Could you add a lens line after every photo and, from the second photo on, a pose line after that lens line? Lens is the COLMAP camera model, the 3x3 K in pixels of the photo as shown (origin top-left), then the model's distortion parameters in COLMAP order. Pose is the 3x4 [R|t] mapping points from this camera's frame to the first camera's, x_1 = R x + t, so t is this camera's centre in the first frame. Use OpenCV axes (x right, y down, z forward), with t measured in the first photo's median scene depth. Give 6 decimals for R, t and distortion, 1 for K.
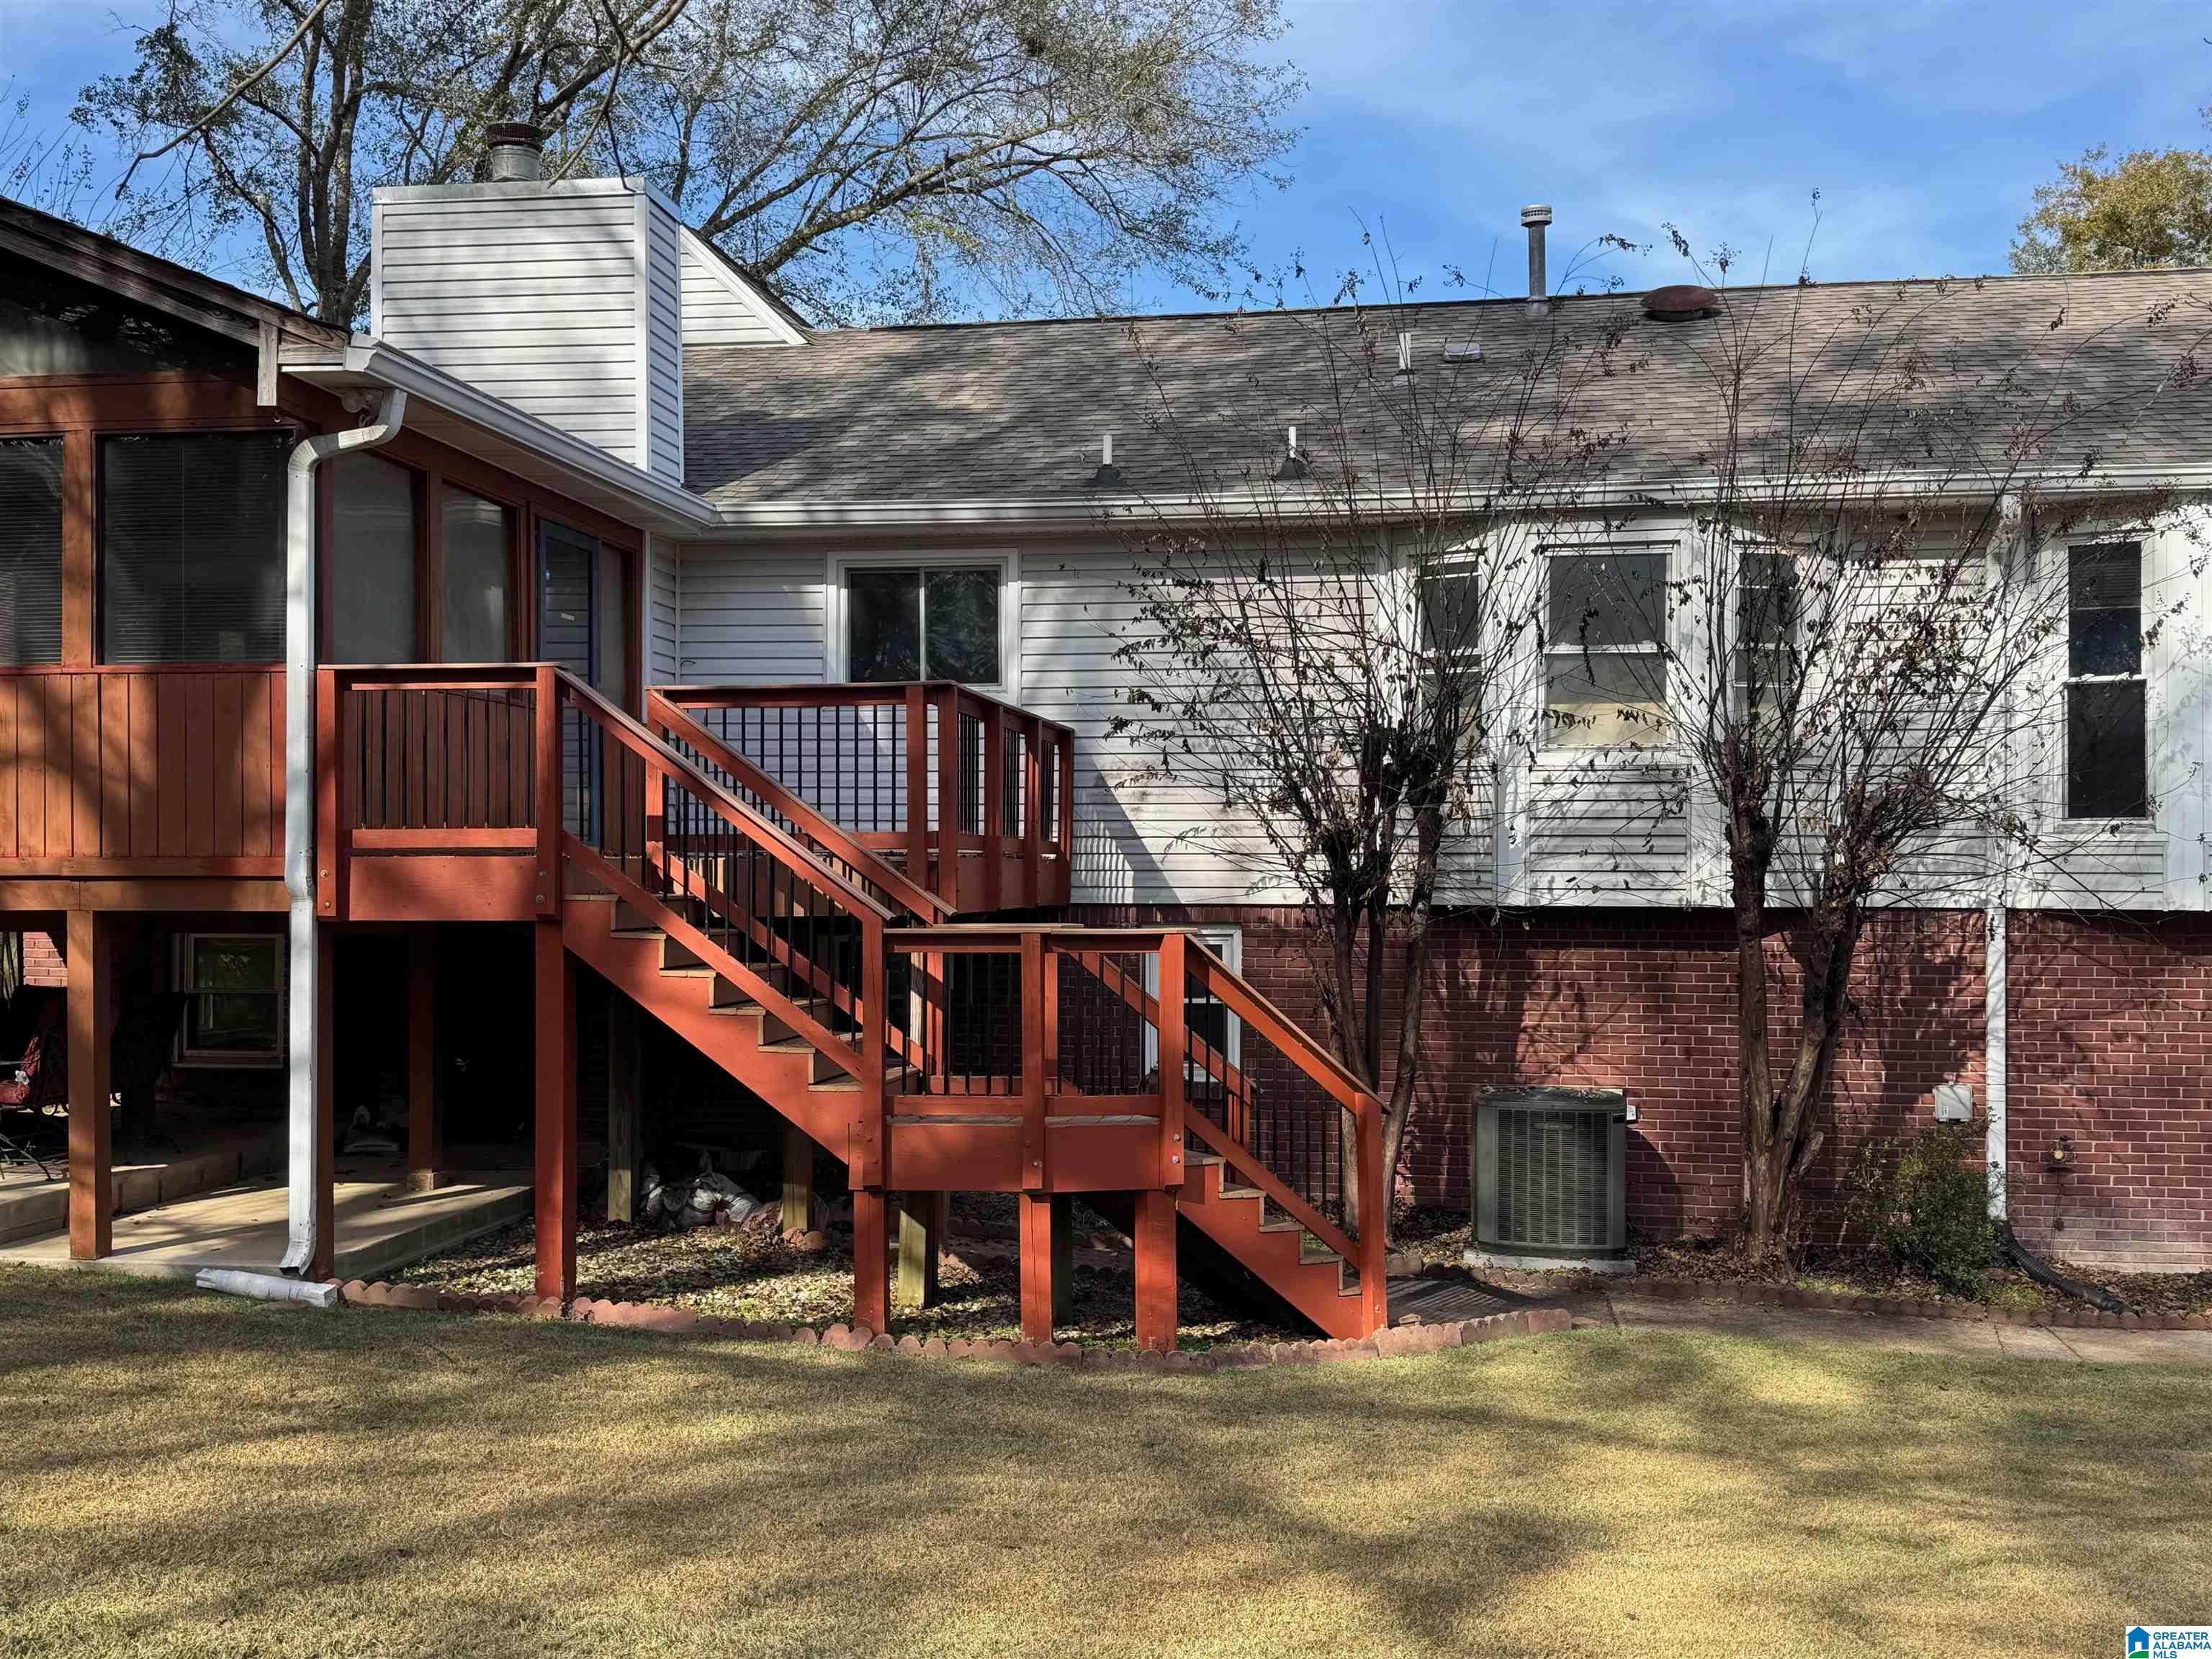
lens RADIAL K [[2155.0, 0, 1106.0], [0, 2155.0, 829.5], [0, 0, 1]] dist [0.227468, -0.496395]
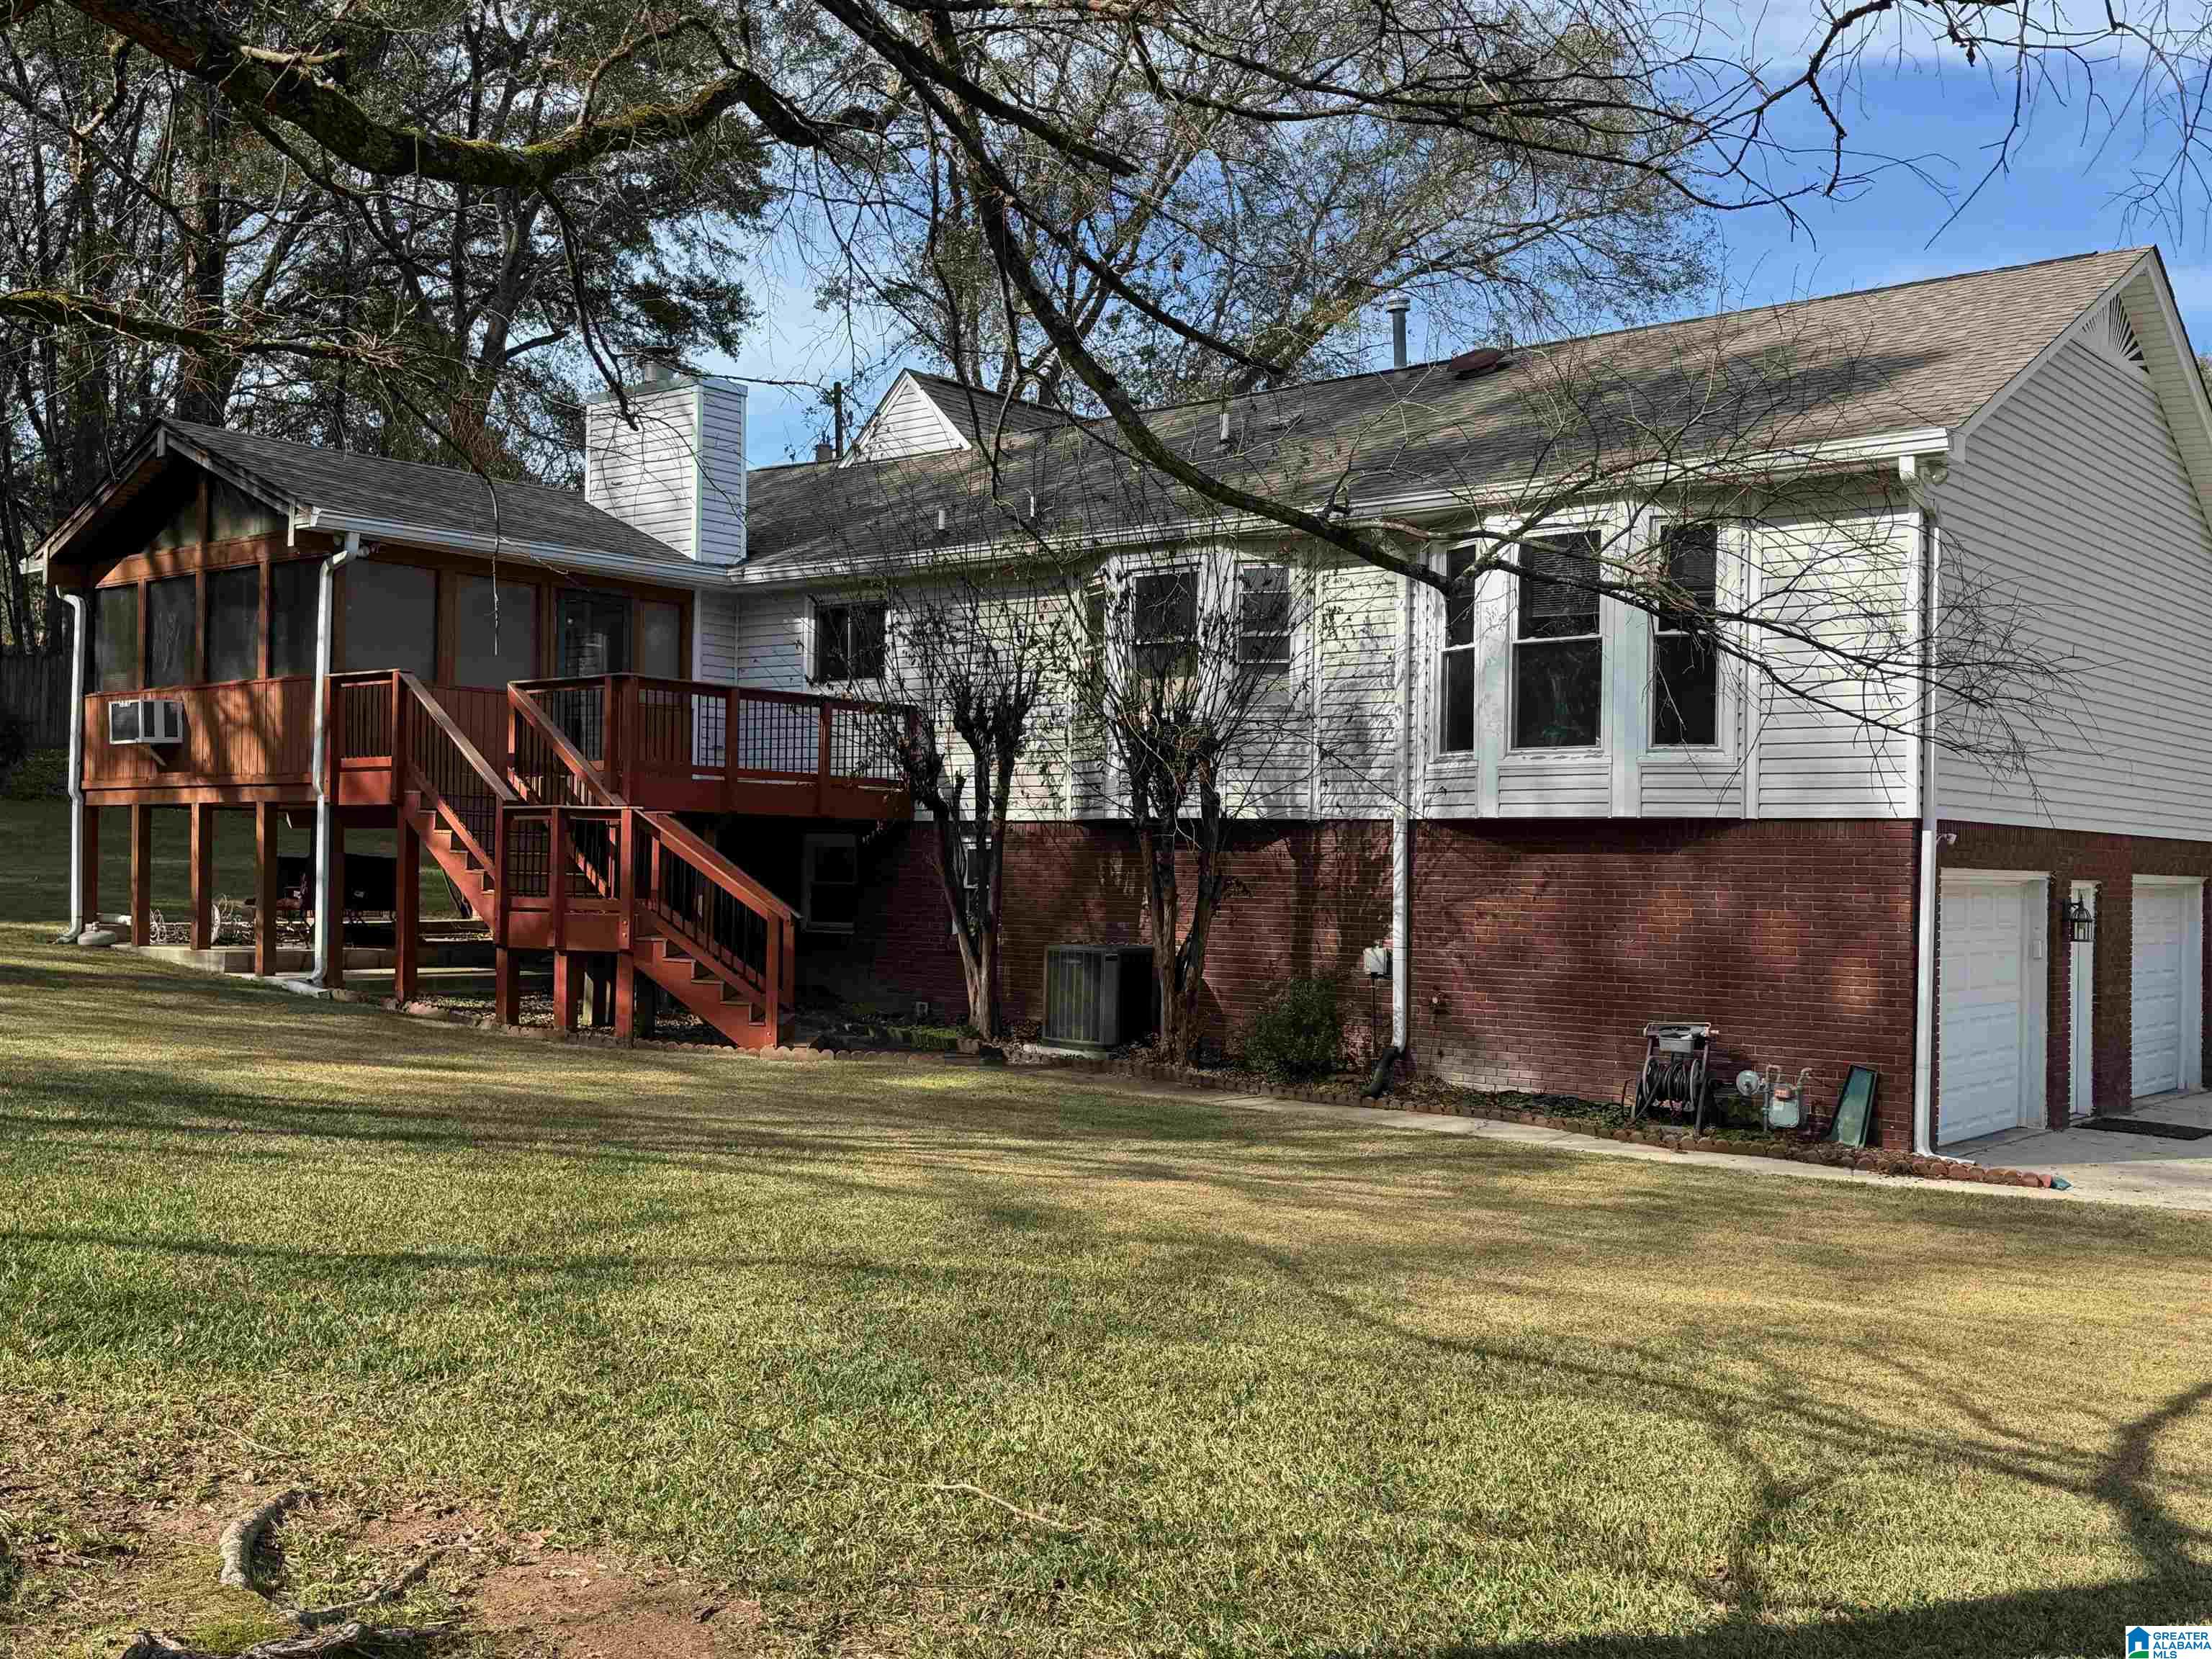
lens RADIAL K [[2155.0, 0, 1106.0], [0, 2155.0, 829.5], [0, 0, 1]] dist [0.227468, -0.496395]
pose [[0.858104, 0.003674, -0.513463, 1.213487], [-0.009584, 0.999915, -0.008862, 0.072348], [0.513387, 0.012526, 0.858066, -0.317722]]
